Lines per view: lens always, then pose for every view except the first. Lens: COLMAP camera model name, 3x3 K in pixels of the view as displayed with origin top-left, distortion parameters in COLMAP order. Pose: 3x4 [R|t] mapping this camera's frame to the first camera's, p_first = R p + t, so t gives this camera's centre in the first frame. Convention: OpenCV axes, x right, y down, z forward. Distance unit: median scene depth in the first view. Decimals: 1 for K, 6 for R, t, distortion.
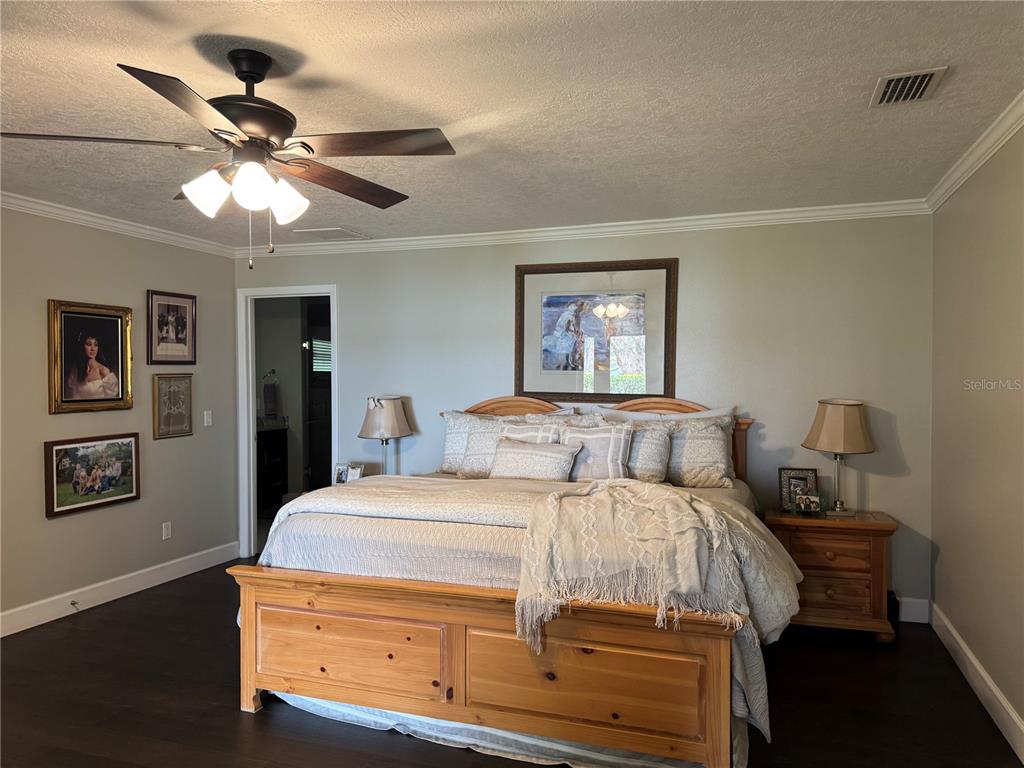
lens RADIAL K [[715.7, 0, 512.0], [0, 715.7, 384.0], [0, 0, 1]] dist [0.100641, -0.144564]
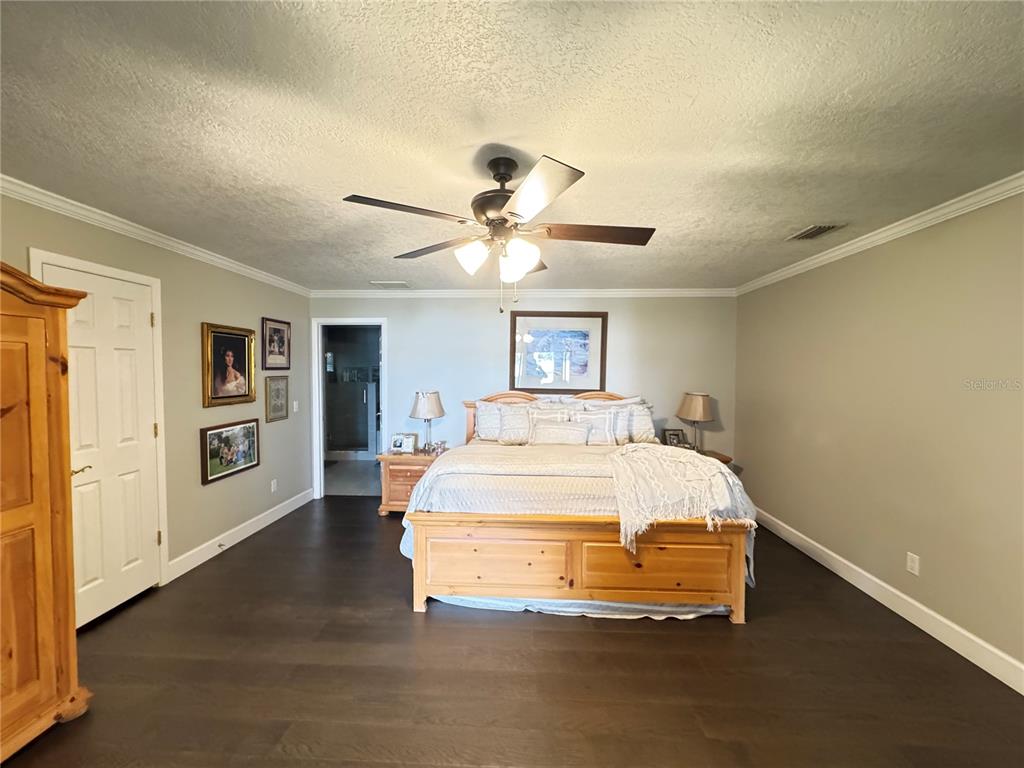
lens RADIAL K [[408.6, 0, 511.8], [0, 408.6, 383.5], [0, 0, 1]] dist [-0.000697, -0.000124]
pose [[0.960154, -0.001806, 0.279467, -0.287510], [-0.002777, 0.999868, 0.016001, -0.016477], [-0.279459, -0.016139, 0.960022, 0.113132]]
